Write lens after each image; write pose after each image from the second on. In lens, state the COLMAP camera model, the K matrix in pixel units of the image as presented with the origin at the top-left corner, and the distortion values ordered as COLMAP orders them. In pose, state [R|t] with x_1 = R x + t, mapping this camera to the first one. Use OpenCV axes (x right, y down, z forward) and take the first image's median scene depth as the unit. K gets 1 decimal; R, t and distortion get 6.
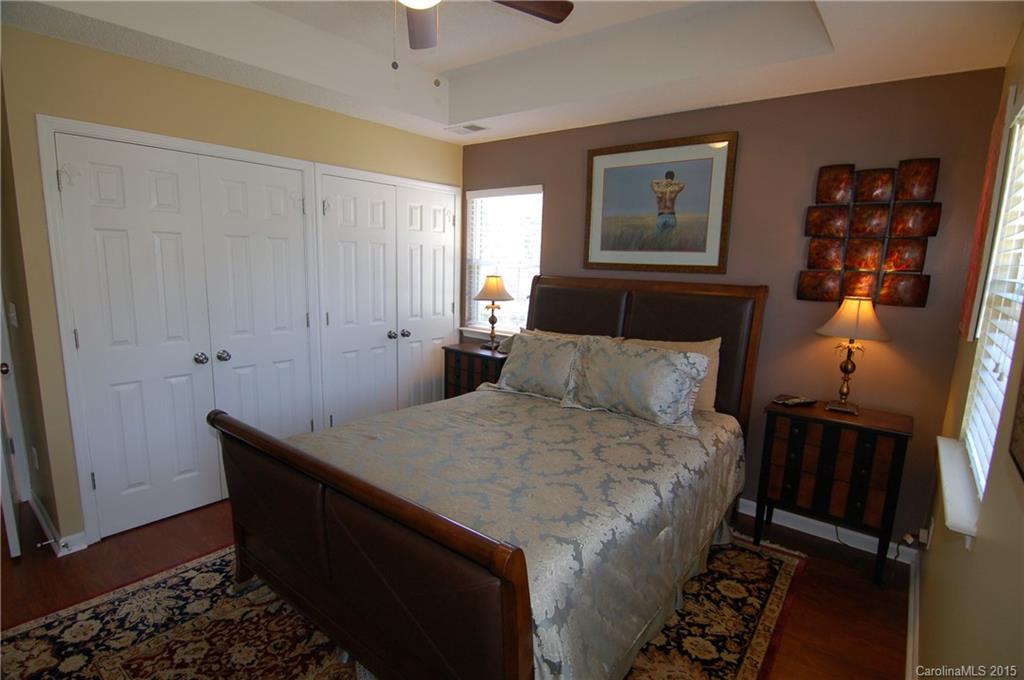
lens RADIAL K [[506.9, 0, 510.5], [0, 506.9, 345.2], [0, 0, 1]] dist [-0.012224, -0.004270]
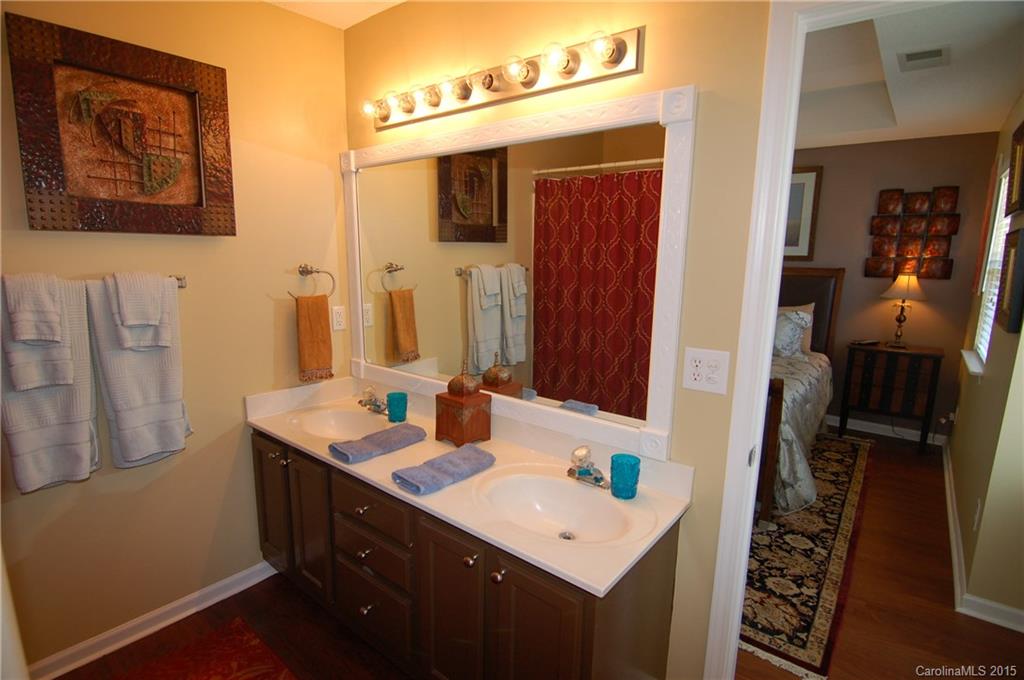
lens RADIAL K [[506.9, 0, 510.8], [0, 506.9, 343.4], [0, 0, 1]] dist [-0.012224, -0.004270]
pose [[0.999852, -0.014749, -0.008822, -0.523785], [0.014807, 0.999869, 0.006531, 0.090706], [0.008724, -0.006660, 0.999940, -0.566901]]
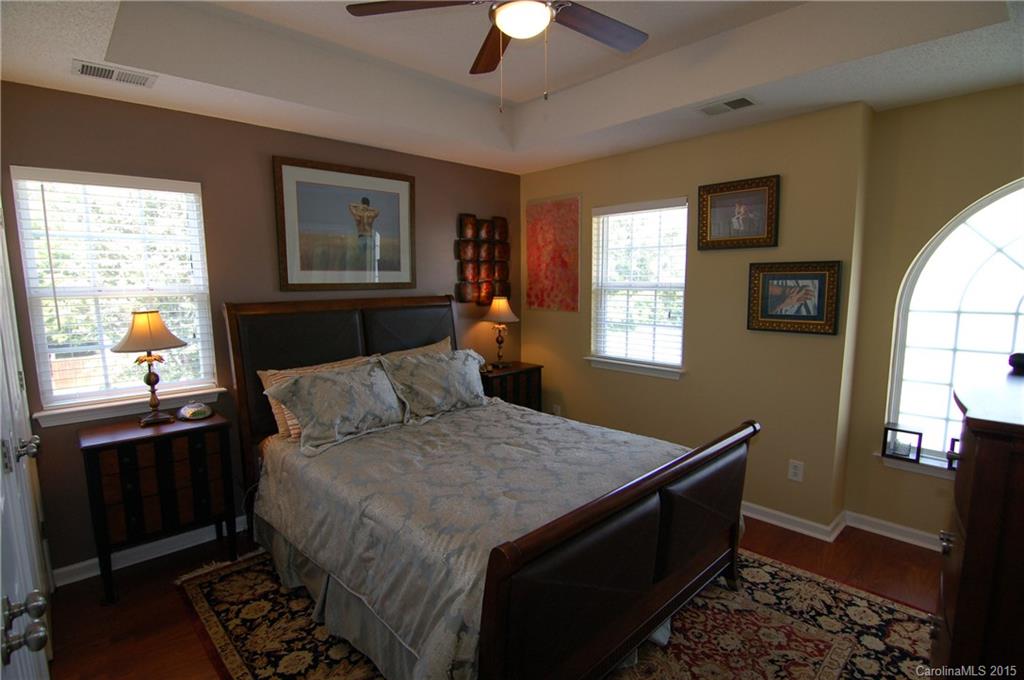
lens RADIAL K [[506.9, 0, 512.8], [0, 506.9, 344.3], [0, 0, 1]] dist [-0.012224, -0.004270]
pose [[0.133072, -0.160074, 0.978094, -0.919182], [0.172864, 0.975493, 0.136130, -0.156356], [-0.975915, 0.150962, 0.157482, 0.683596]]
